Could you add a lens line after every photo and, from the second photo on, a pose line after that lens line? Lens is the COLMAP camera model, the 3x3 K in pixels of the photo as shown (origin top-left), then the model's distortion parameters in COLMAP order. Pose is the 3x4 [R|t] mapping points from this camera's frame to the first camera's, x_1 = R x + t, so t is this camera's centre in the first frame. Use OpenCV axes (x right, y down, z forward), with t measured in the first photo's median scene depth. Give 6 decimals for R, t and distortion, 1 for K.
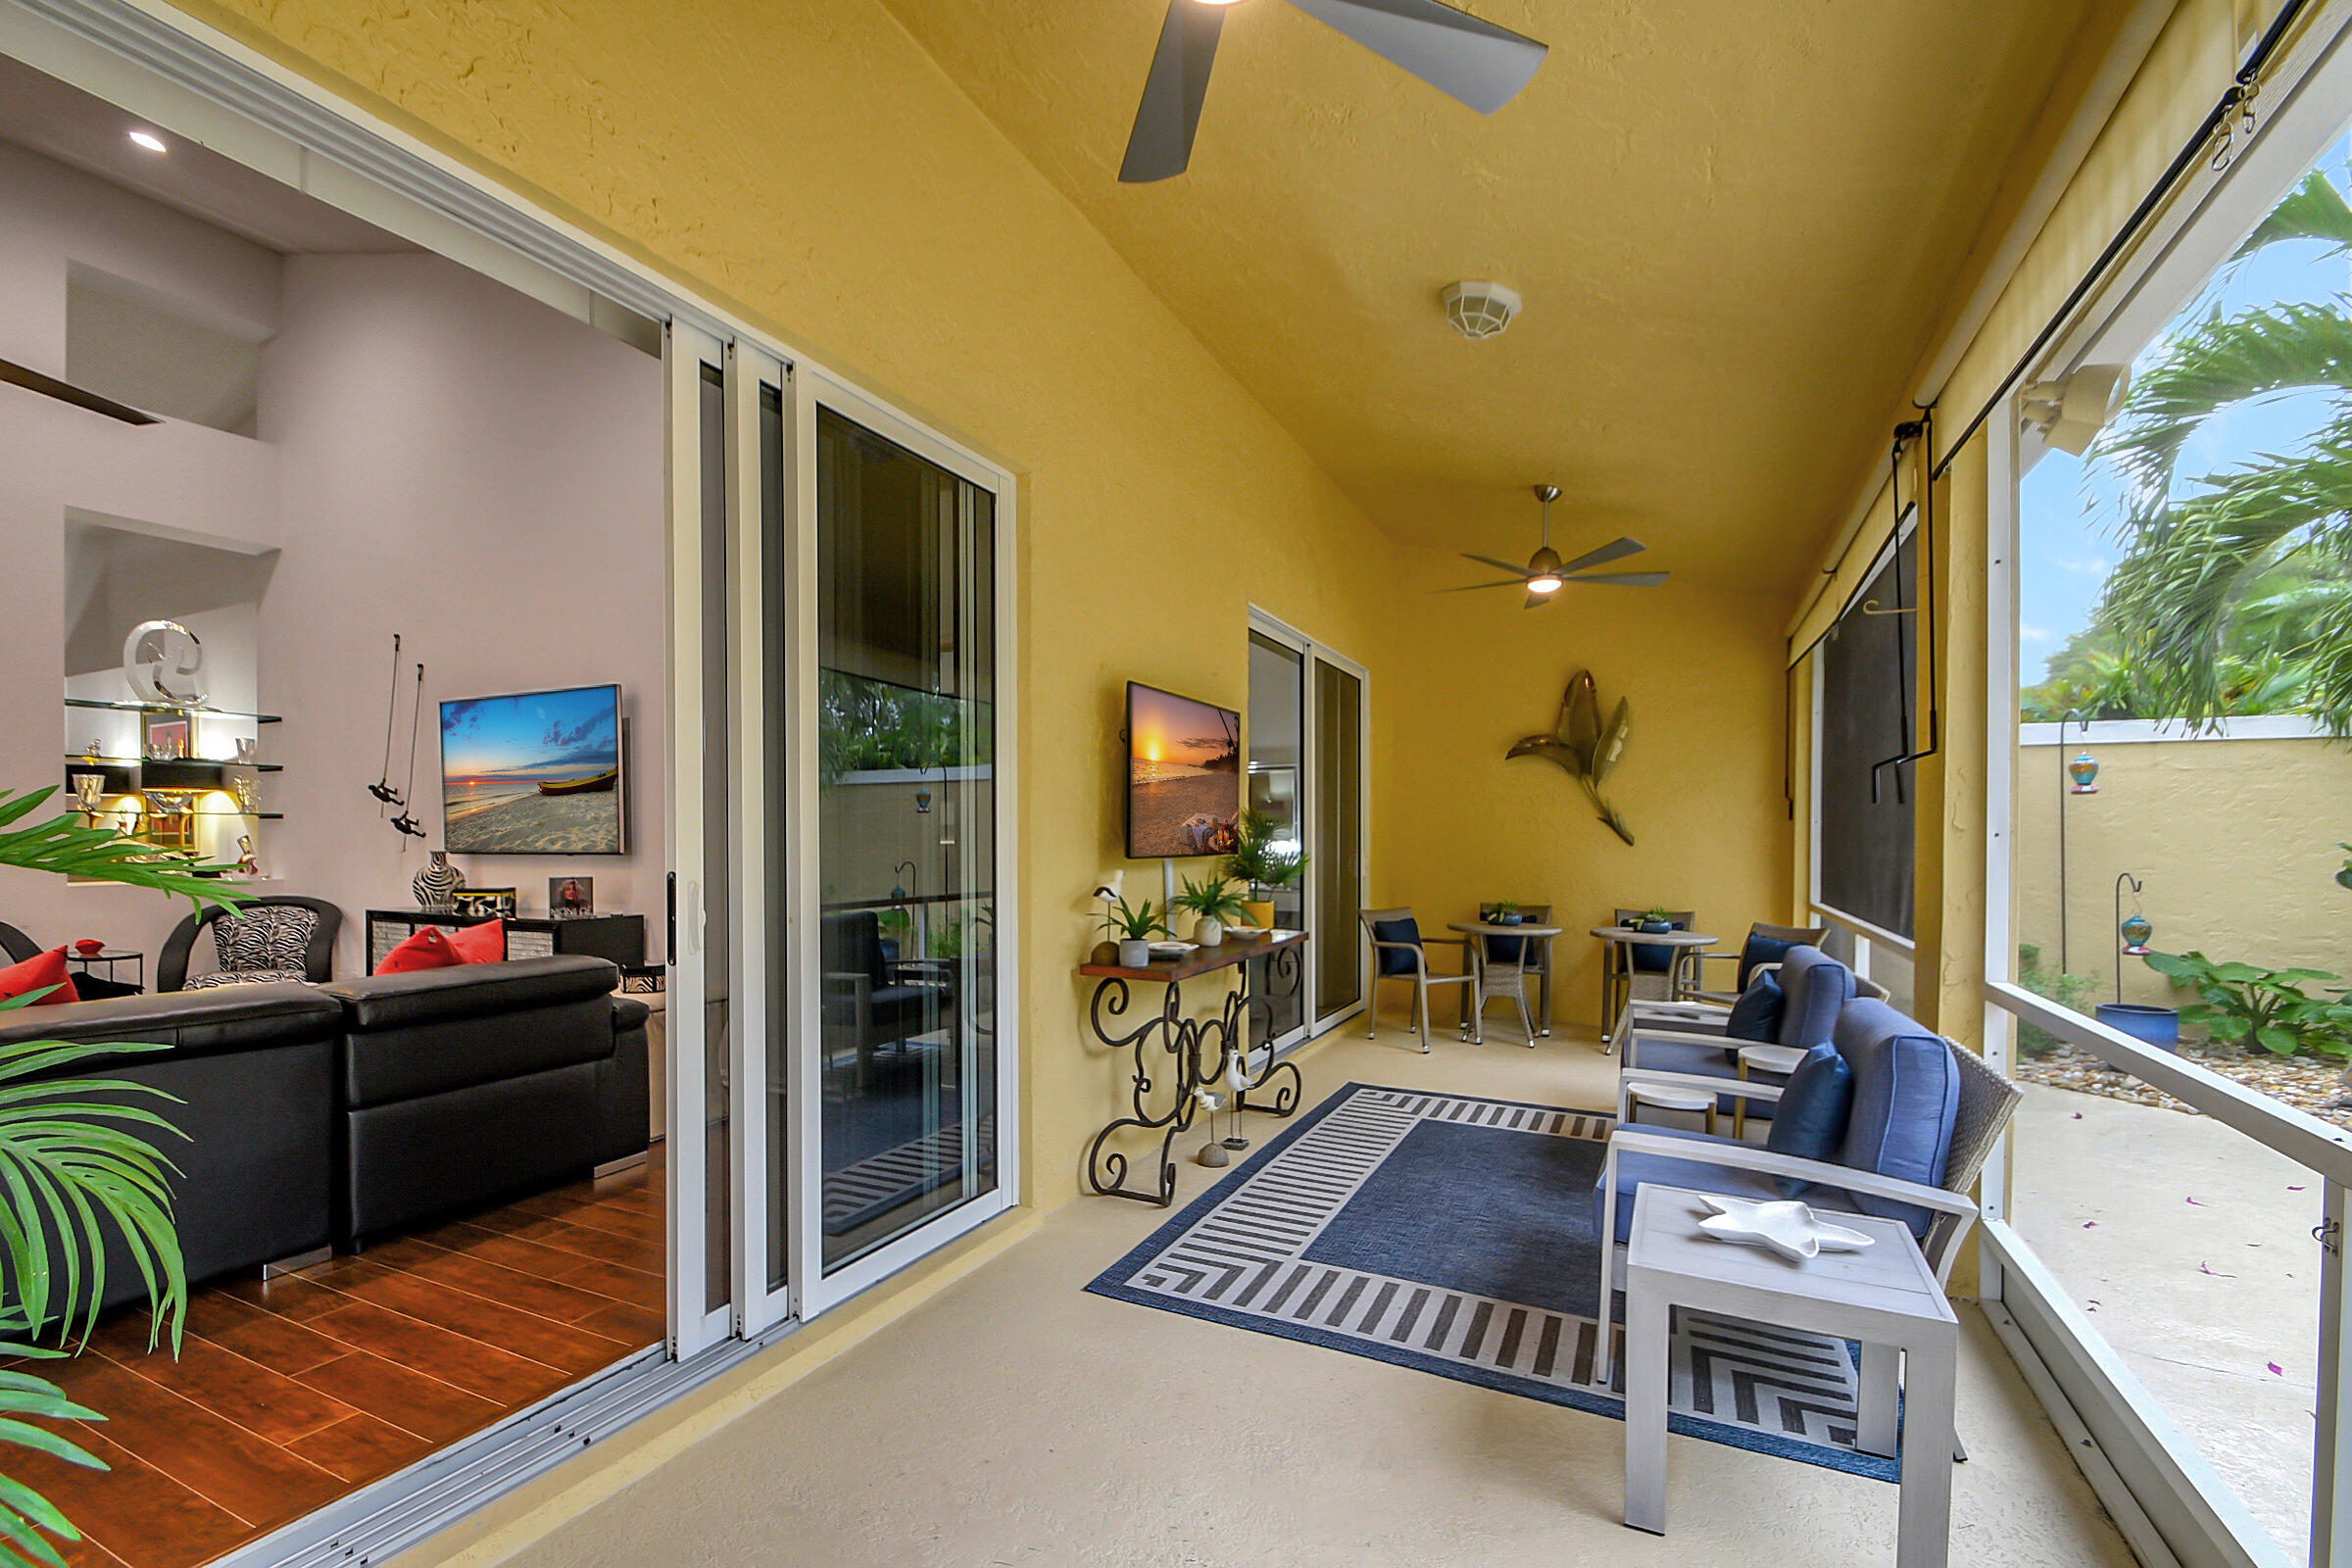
lens RADIAL K [[1044.0, 0, 1174.9], [0, 1044.0, 836.0], [0, 0, 1]] dist [-0.003072, -0.000782]
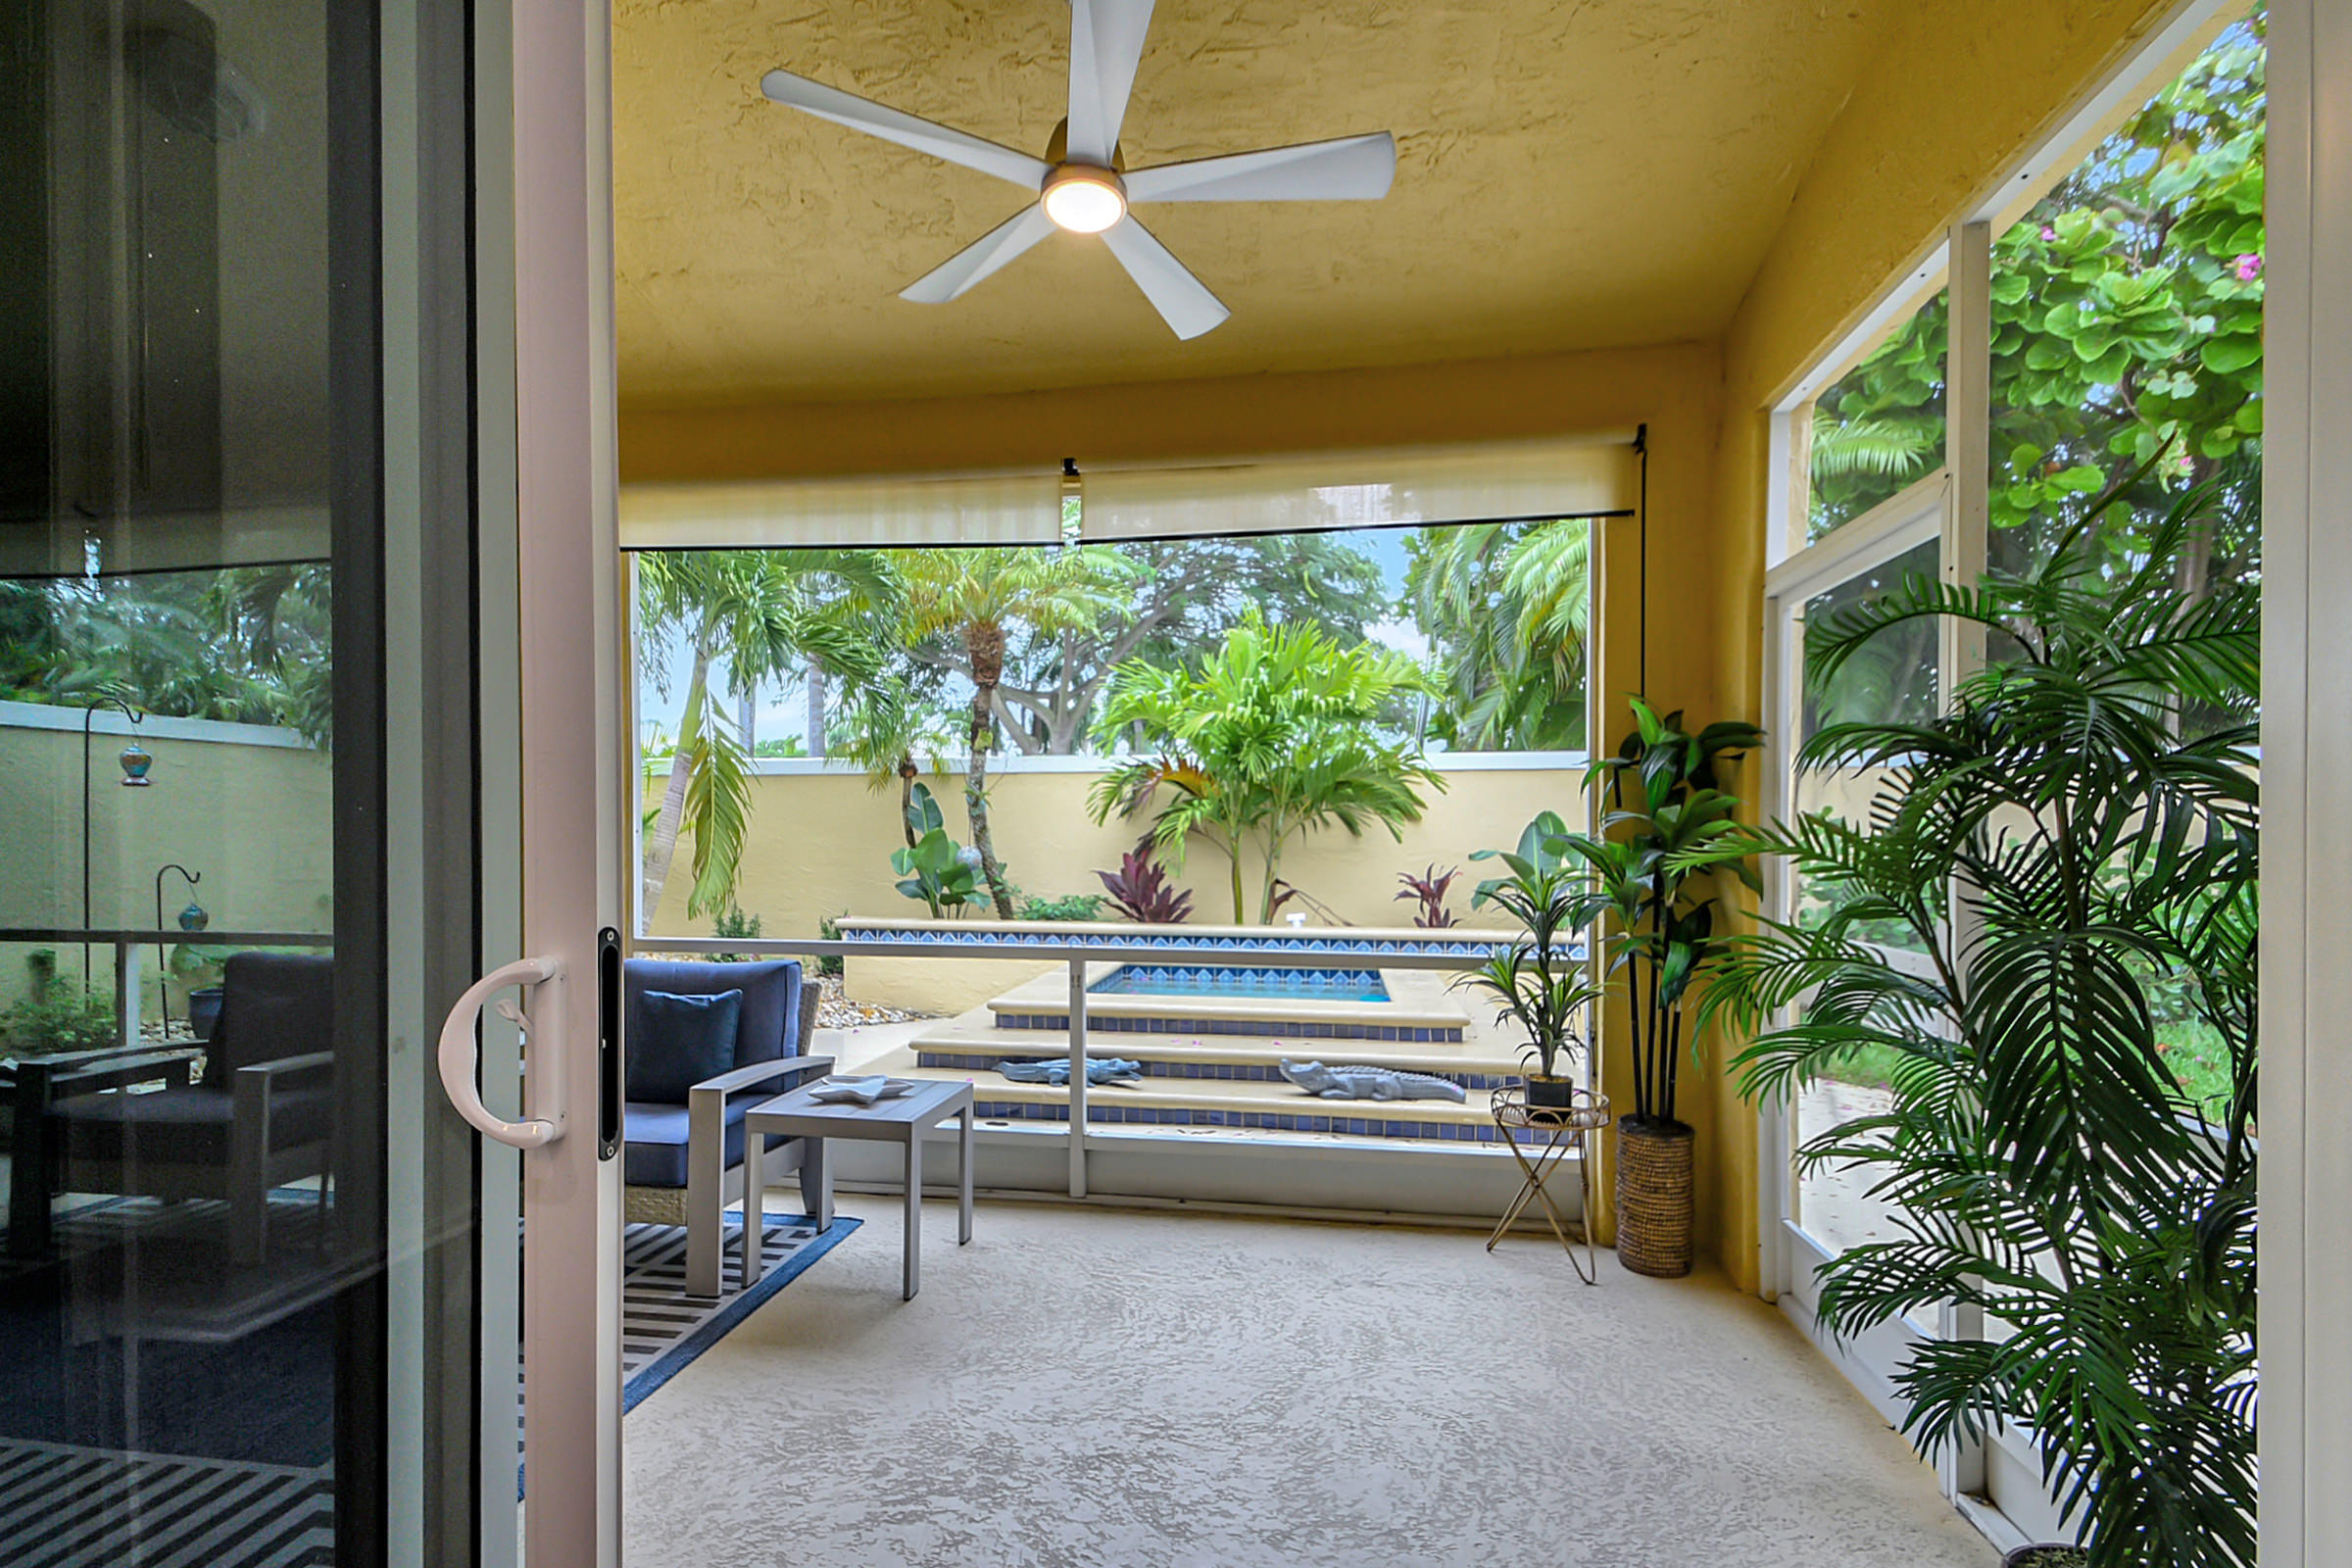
lens RADIAL K [[1044.0, 0, 1174.9], [0, 1044.0, 836.0], [0, 0, 1]] dist [-0.003072, -0.000782]
pose [[-0.296929, -0.007014, 0.954874, -0.494096], [-0.004974, 0.999971, 0.005799, -0.004927], [-0.954887, -0.003028, -0.296955, 0.487949]]
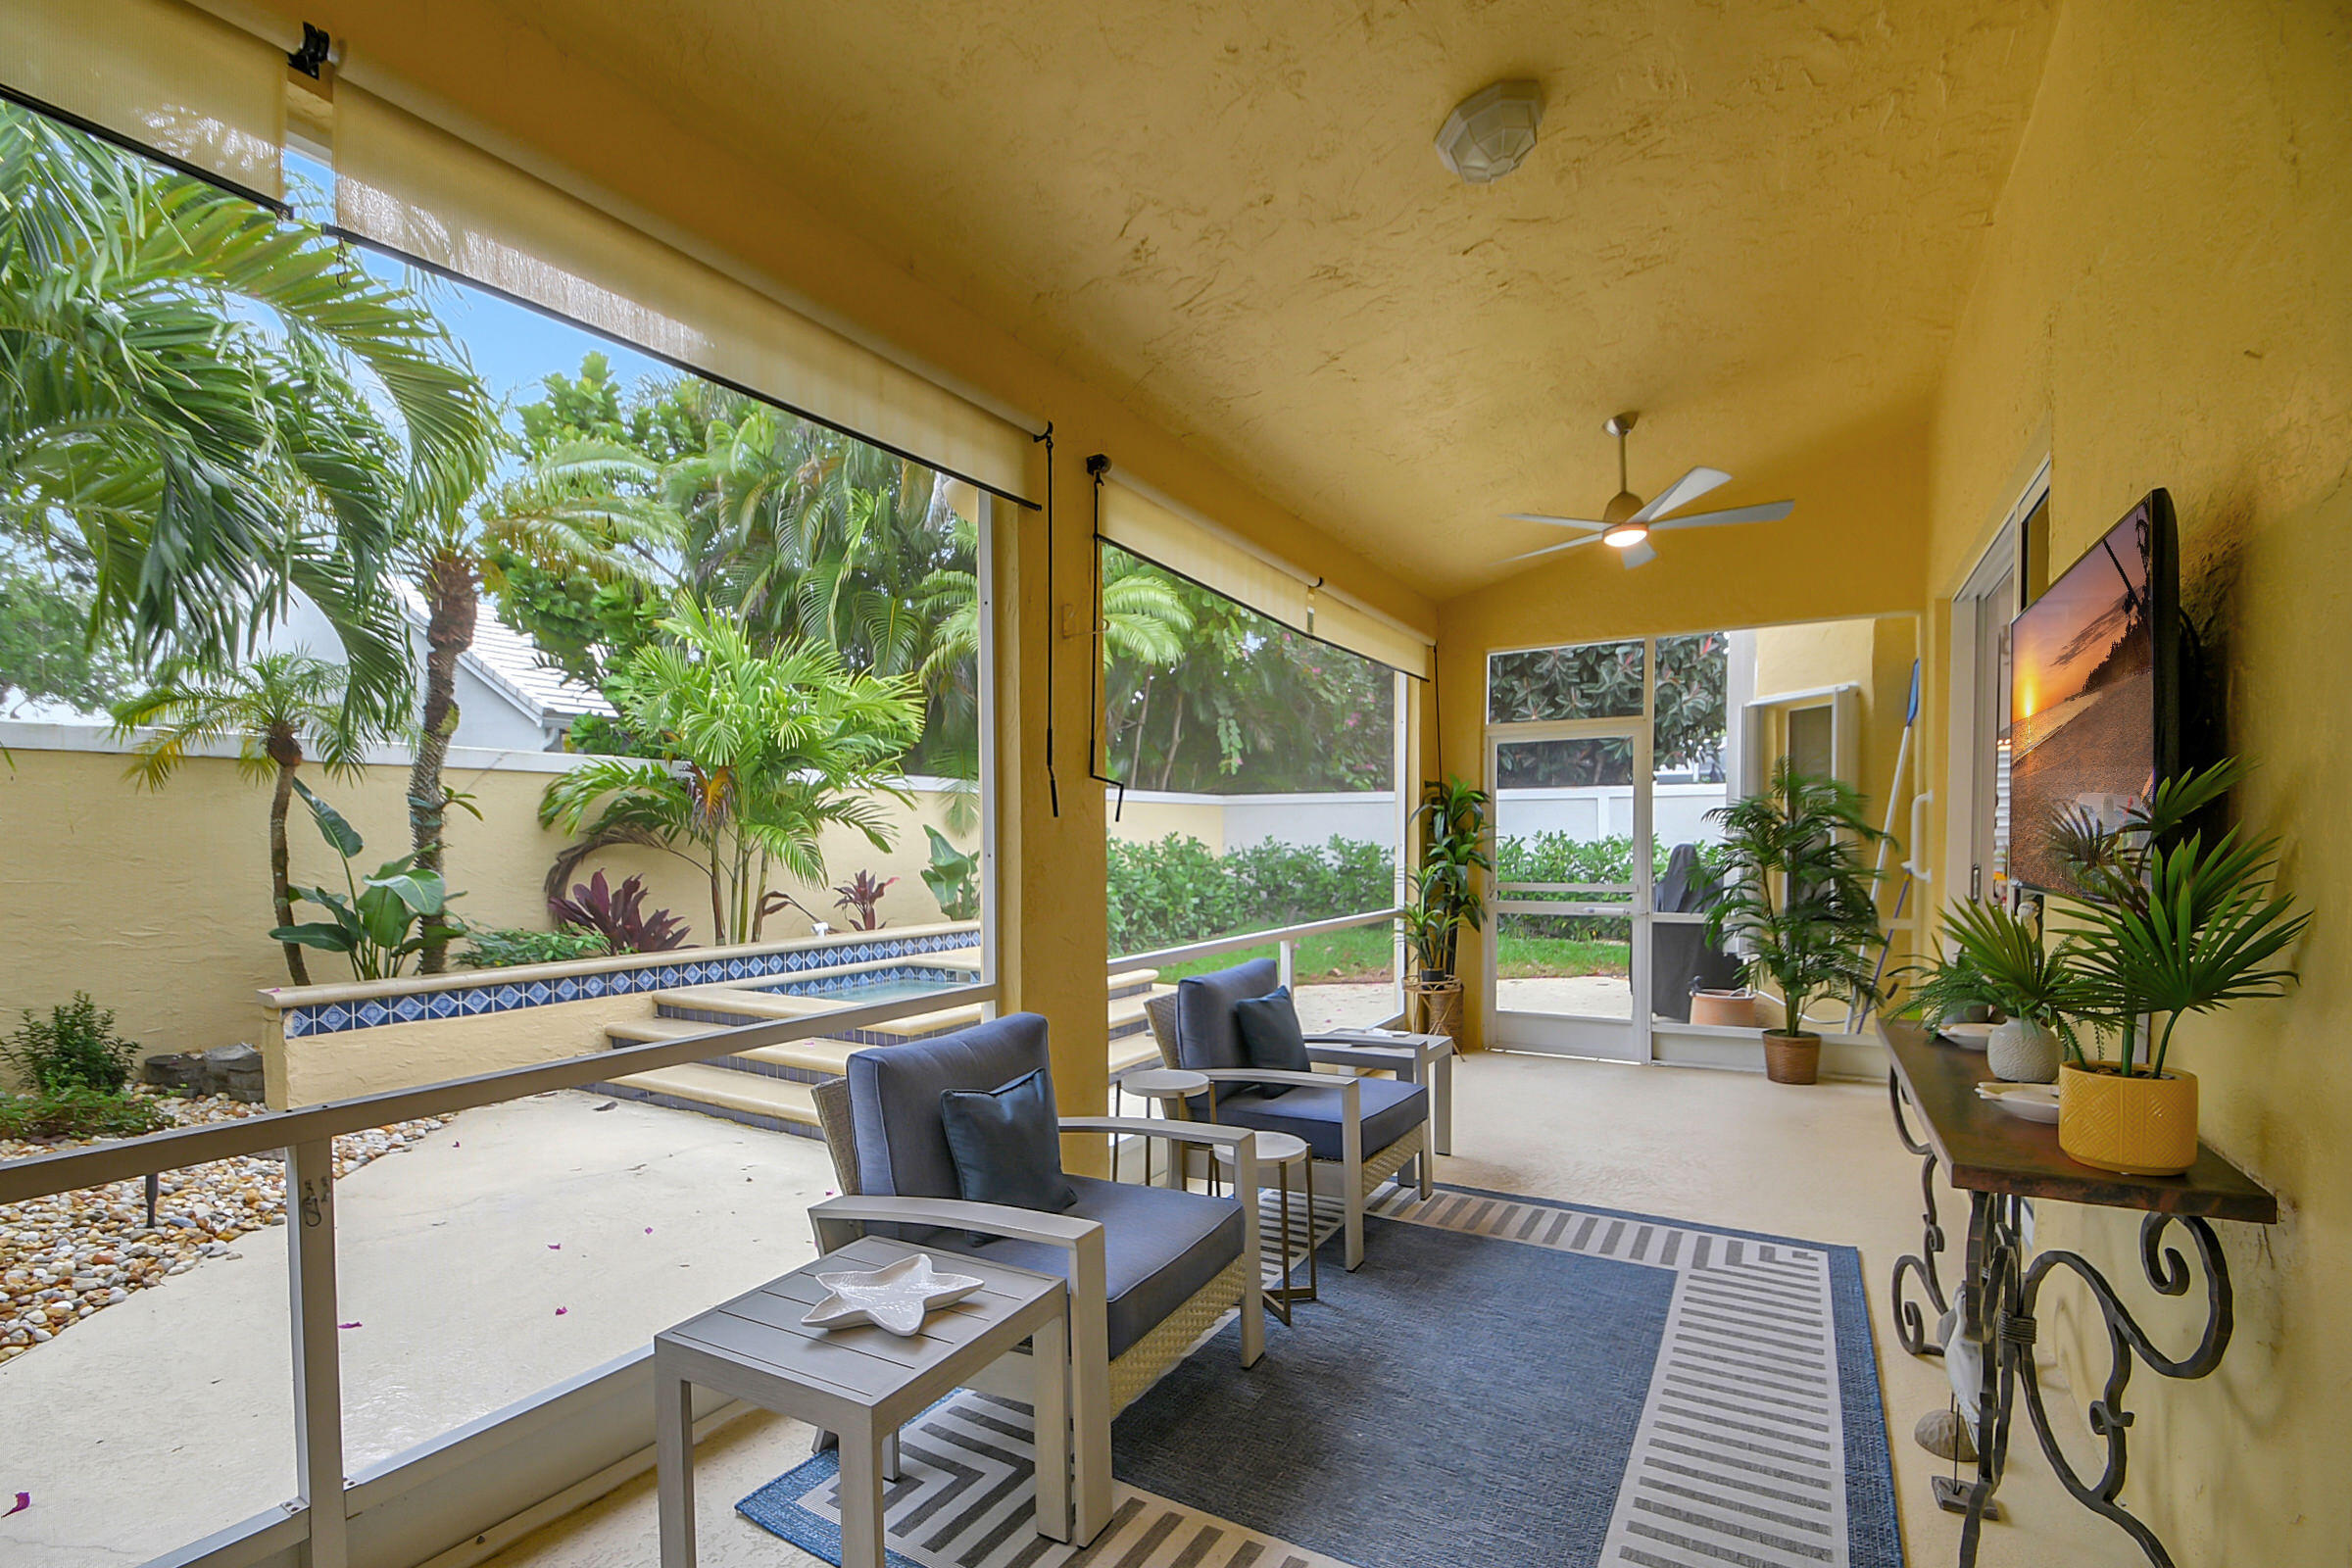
lens RADIAL K [[1001.4, 0, 1168.9], [0, 1001.4, 861.0], [0, 0, 1]] dist [0.000032, -0.000018]
pose [[-0.994037, -0.000423, 0.109044, 0.362842], [0.001804, 0.999792, 0.020326, -0.008128], [-0.109030, 0.020402, -0.993829, 1.449678]]
